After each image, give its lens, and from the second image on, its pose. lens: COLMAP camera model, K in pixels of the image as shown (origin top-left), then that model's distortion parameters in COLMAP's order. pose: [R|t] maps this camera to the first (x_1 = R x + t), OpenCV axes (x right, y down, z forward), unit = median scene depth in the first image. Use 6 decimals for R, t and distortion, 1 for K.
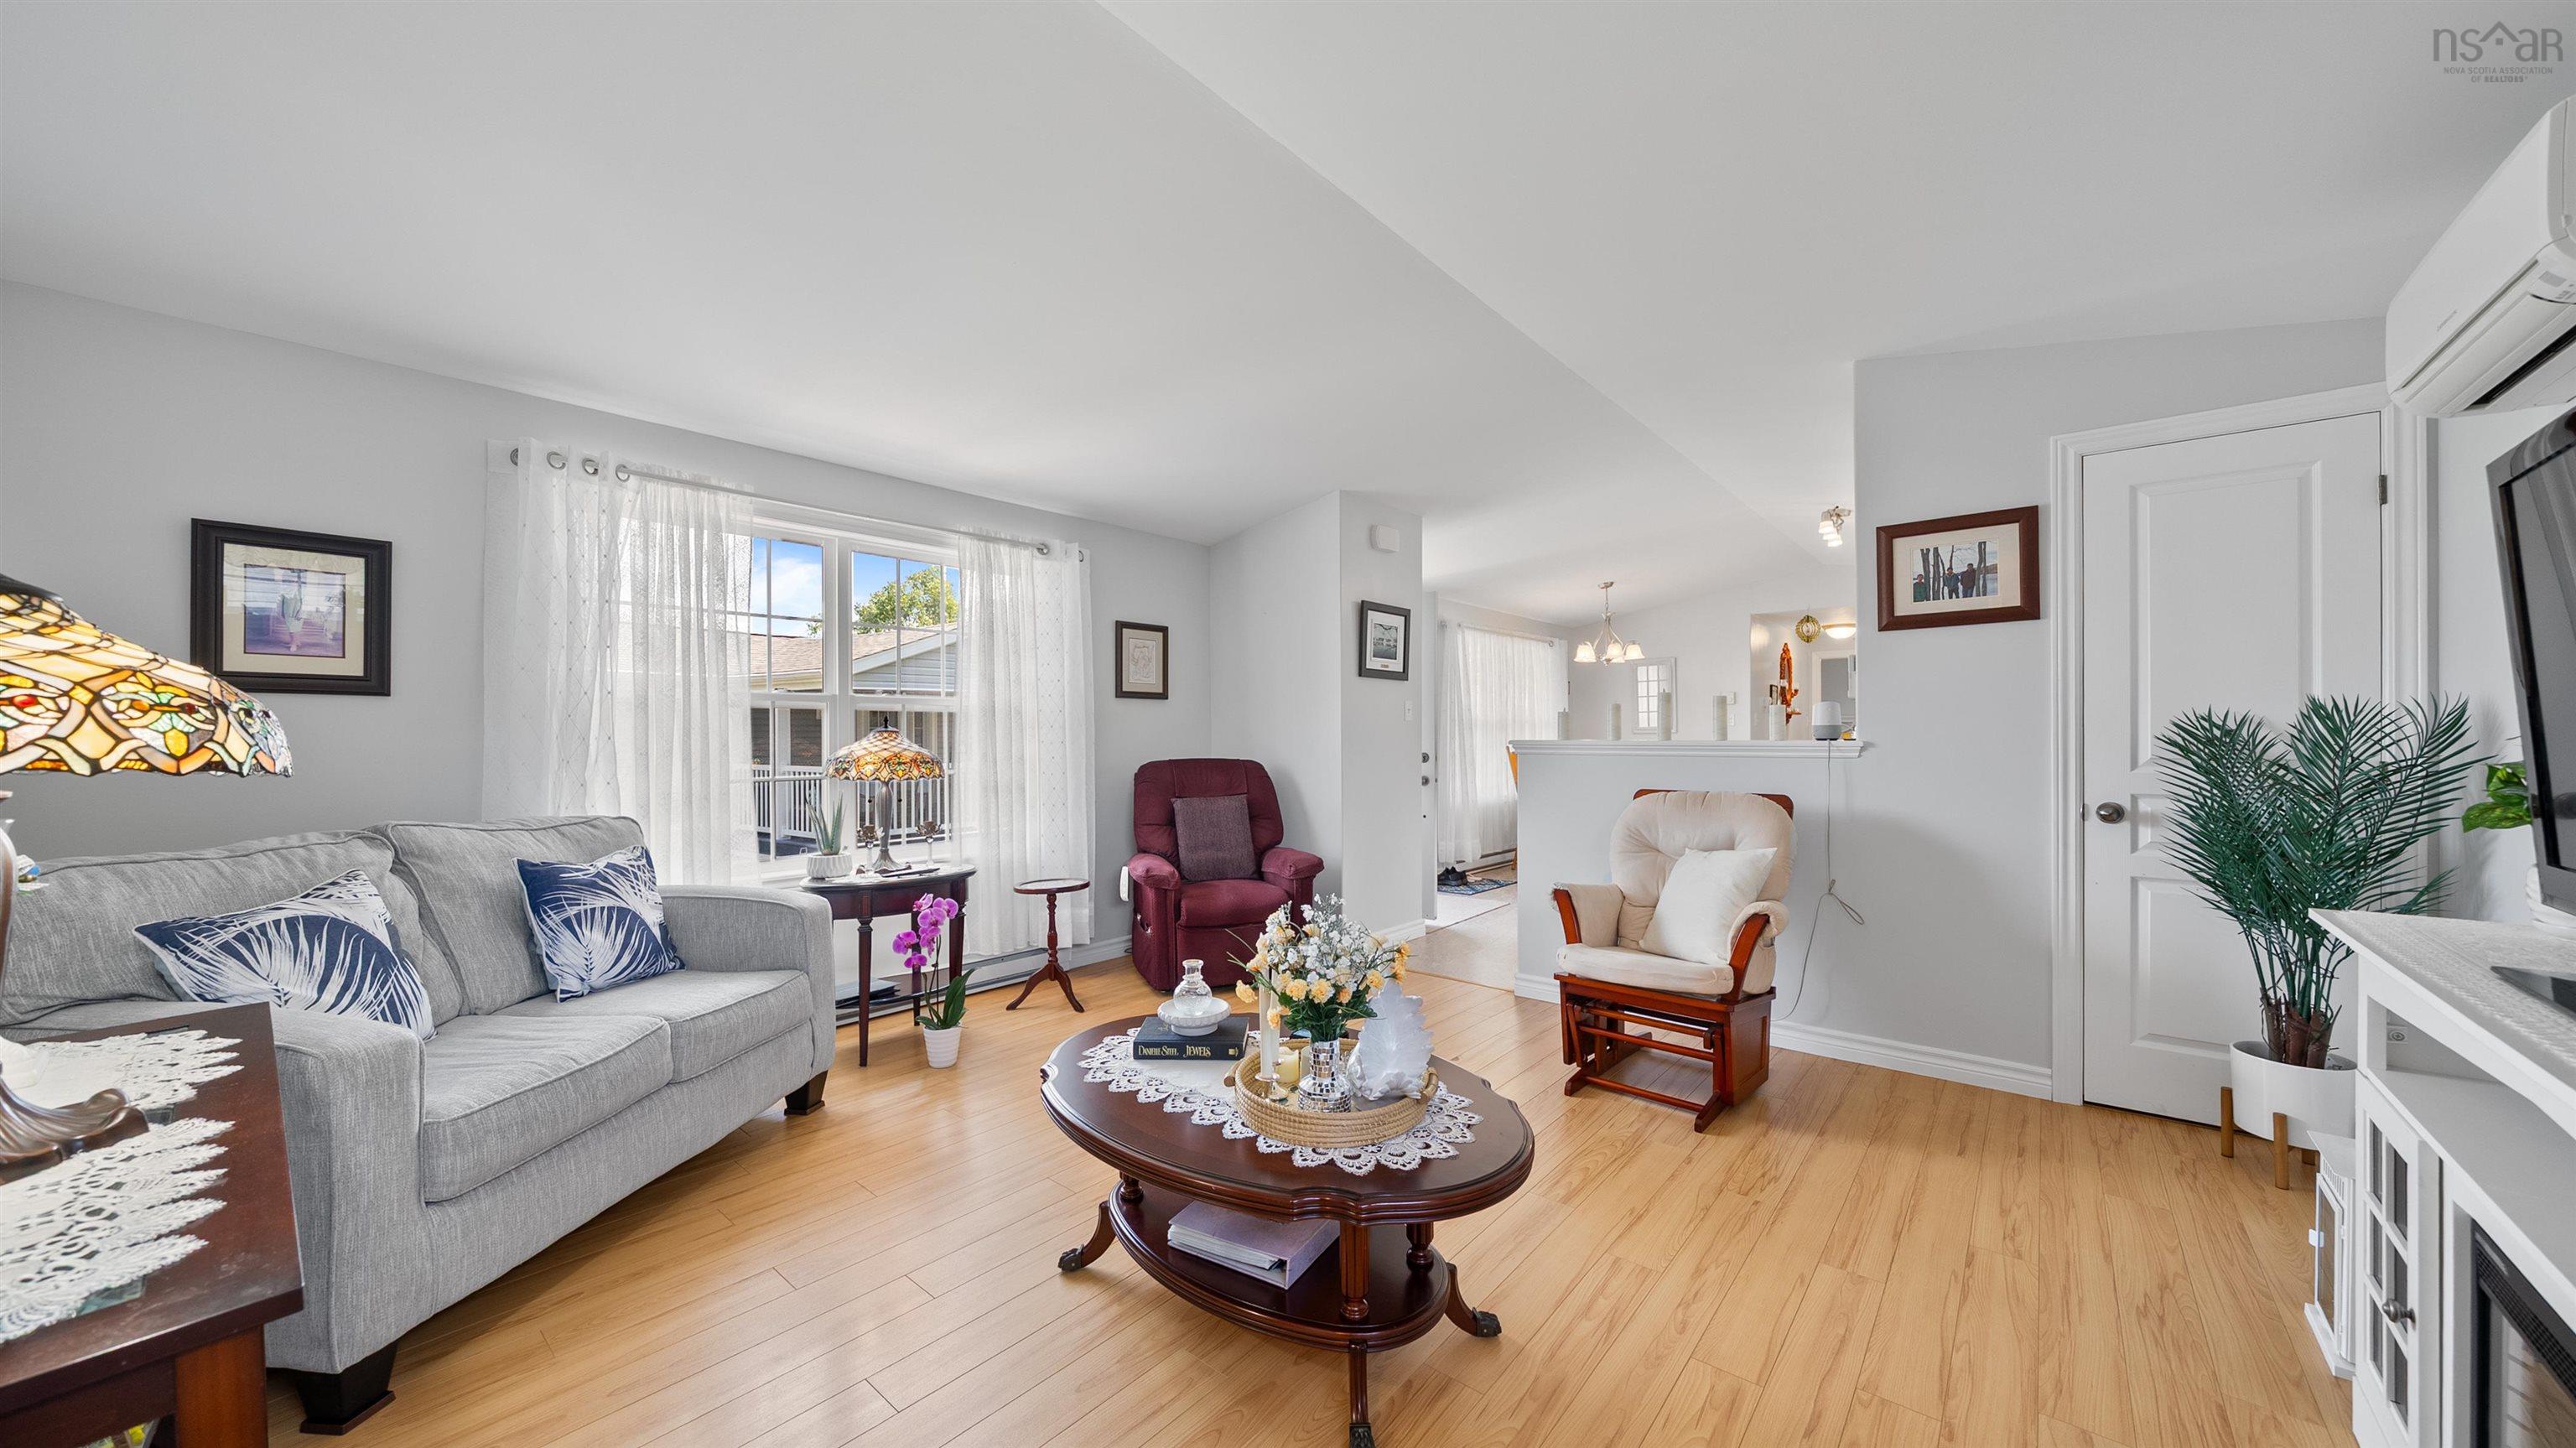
lens RADIAL K [[924.2, 0, 1294.5], [0, 924.2, 719.3], [0, 0, 1]] dist [-0.001819, -0.000089]
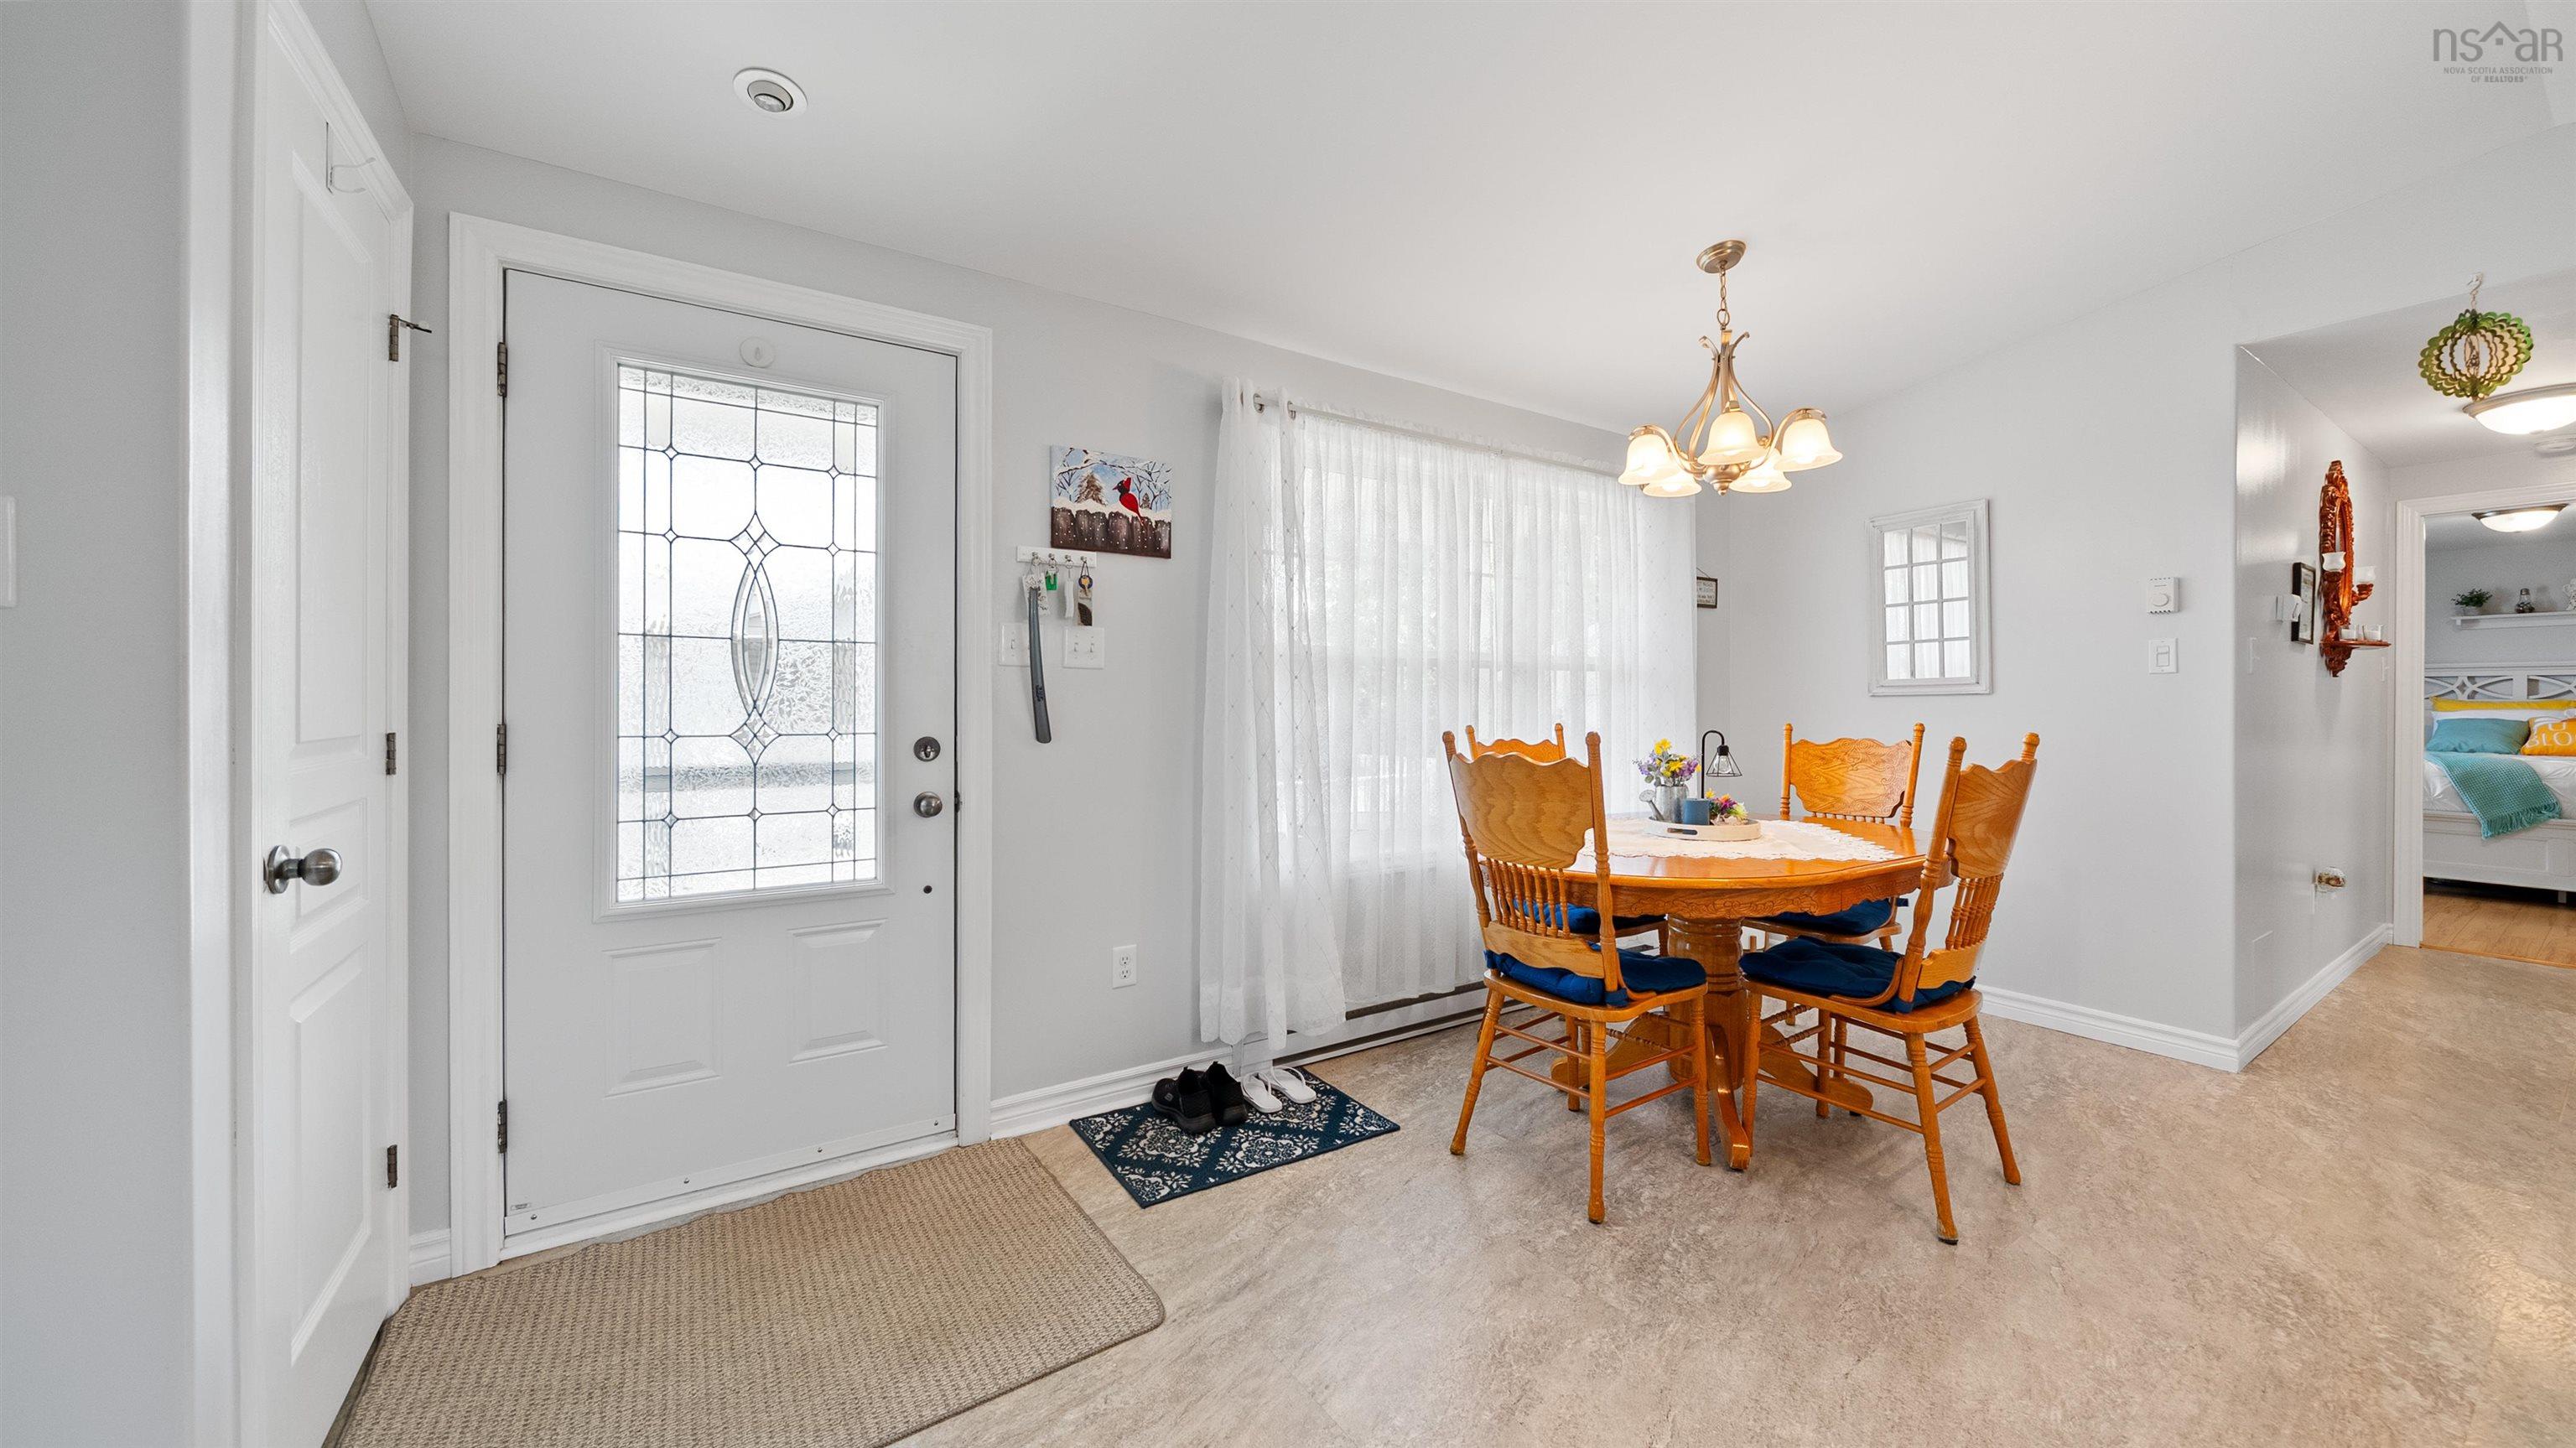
lens RADIAL K [[924.2, 0, 1283.6], [0, 924.2, 705.0], [0, 0, 1]] dist [-0.001819, -0.000089]
pose [[0.952323, -0.002823, -0.305079, 0.239742], [0.002258, 0.999995, -0.002207, 0.019524], [0.305083, 0.001413, 0.952325, 0.517198]]
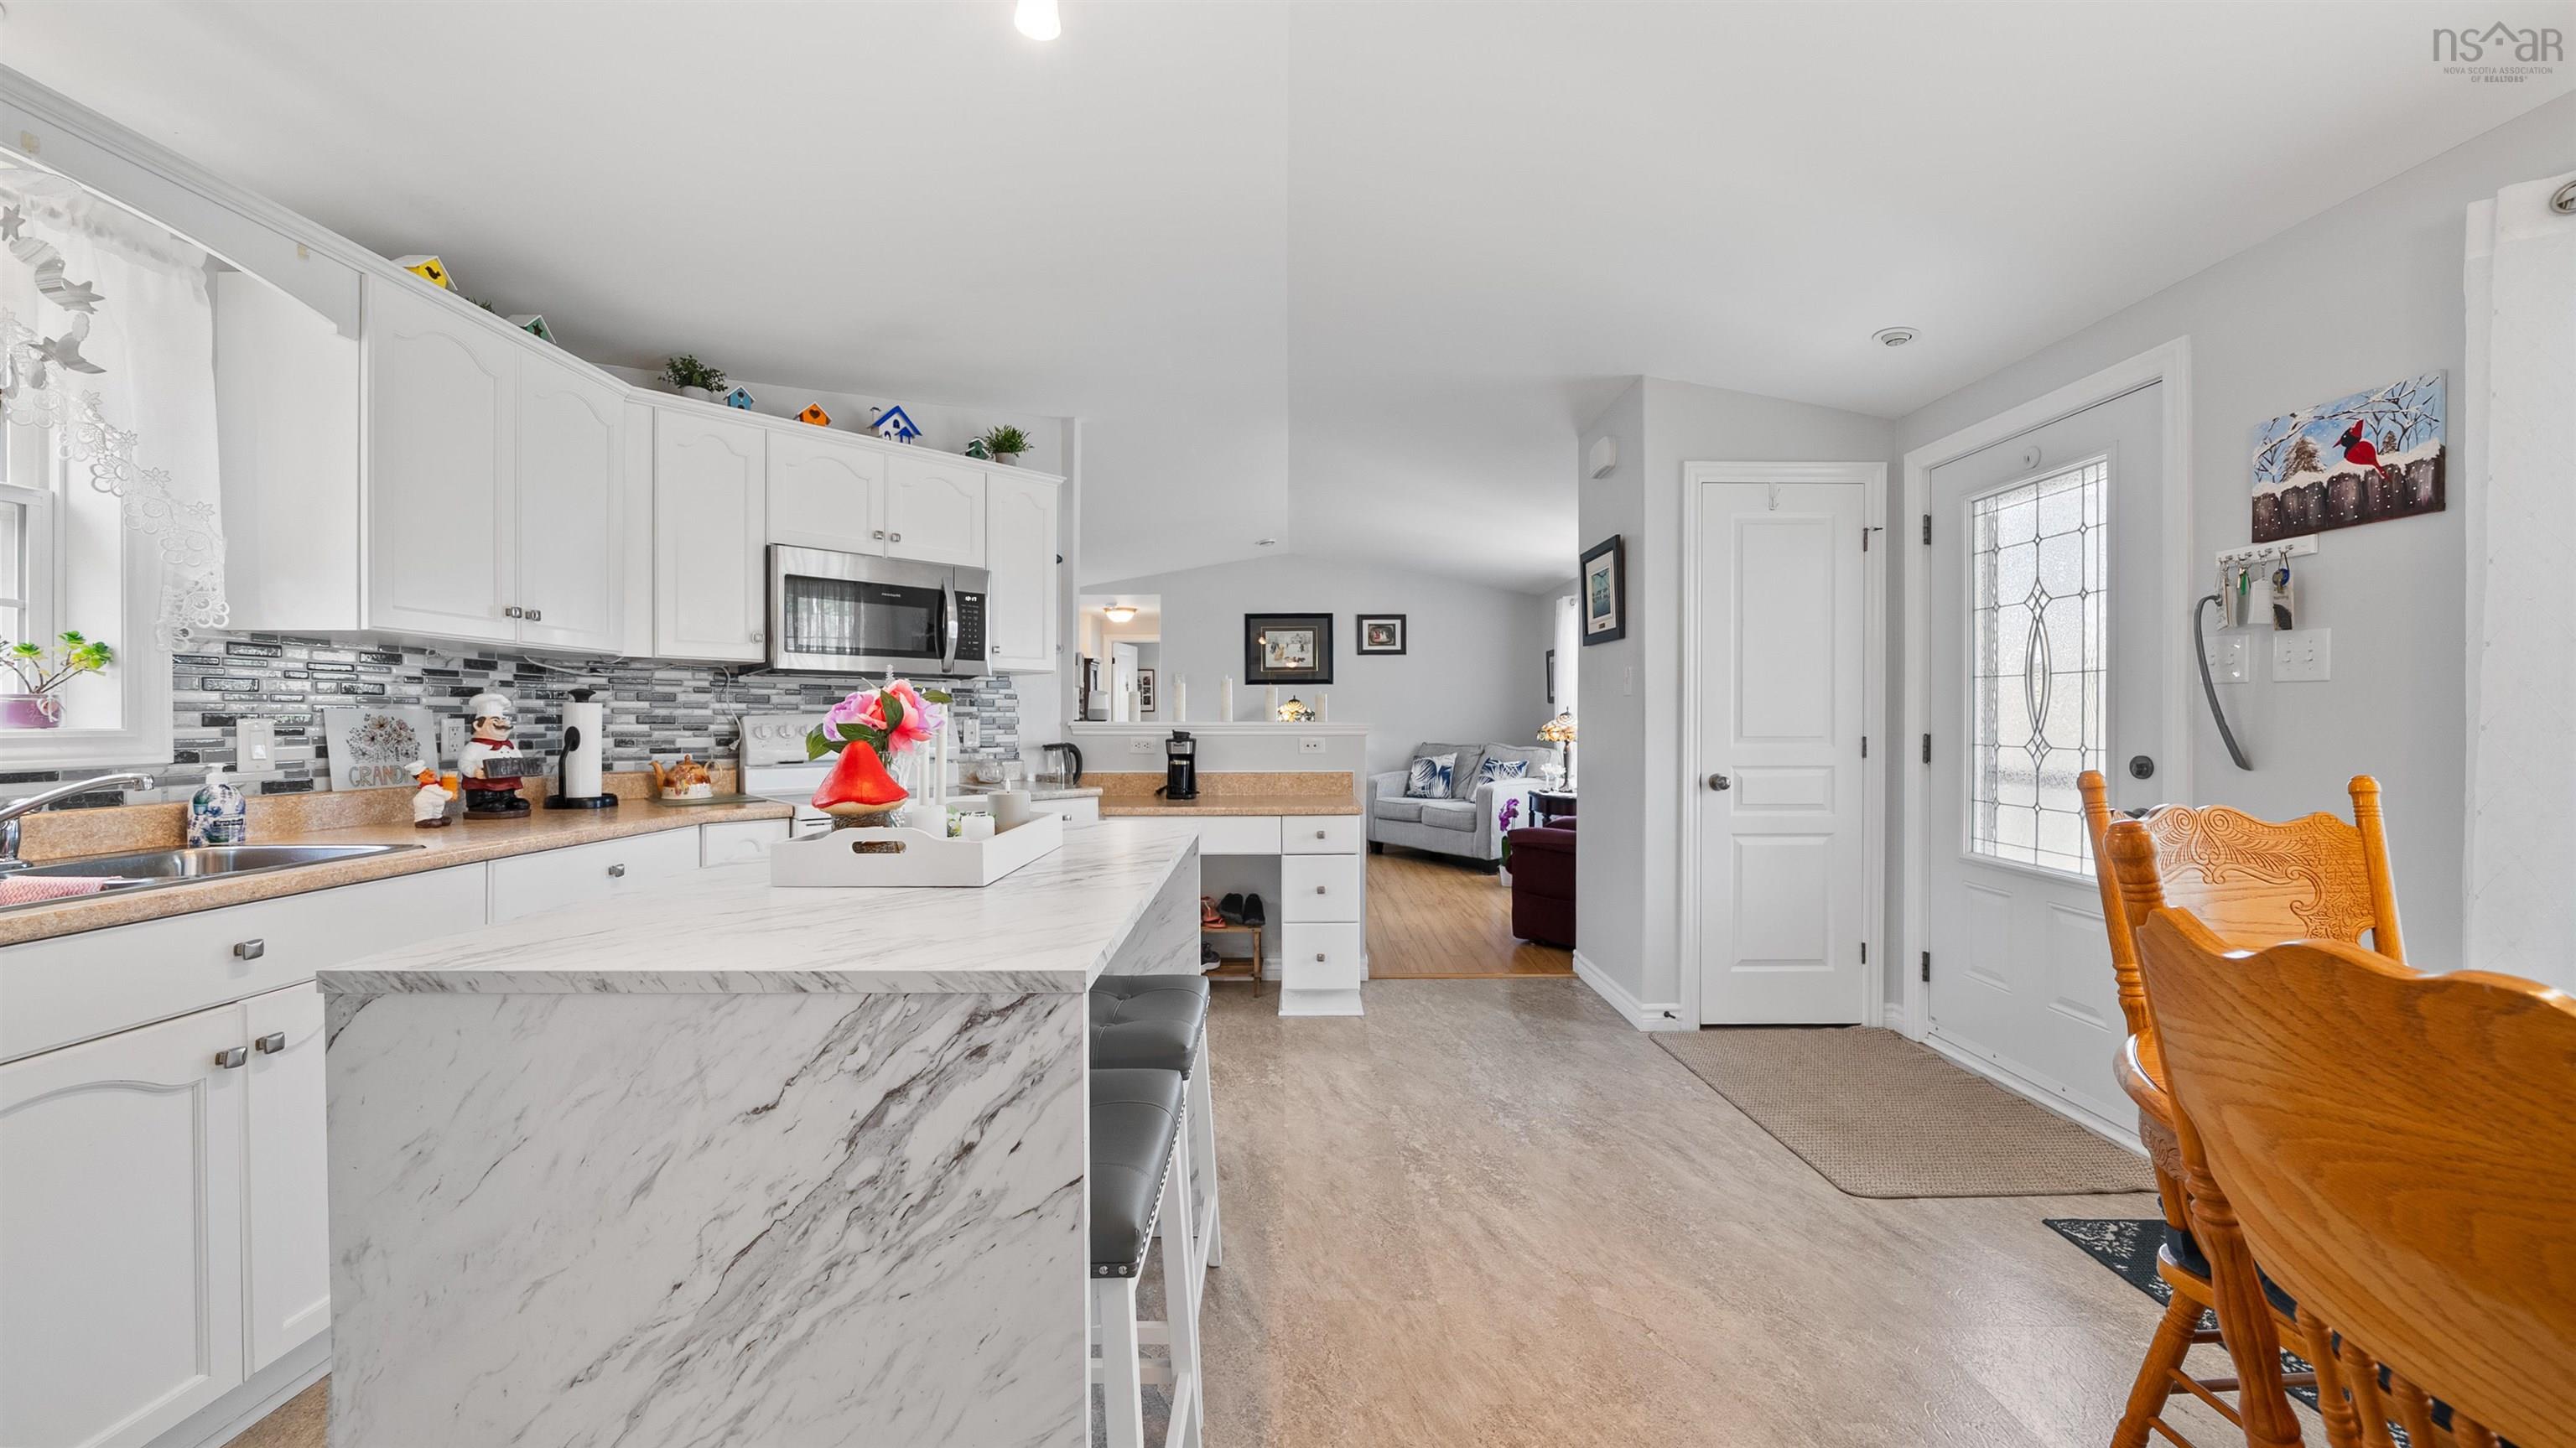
lens RADIAL K [[924.2, 0, 1290.1], [0, 924.2, 721.3], [0, 0, 1]] dist [-0.001819, -0.000089]
pose [[-0.772600, 0.002991, -0.634886, 0.569876], [-0.000259, 0.999987, 0.005026, 0.013608], [0.634893, 0.004047, -0.772589, 0.977523]]
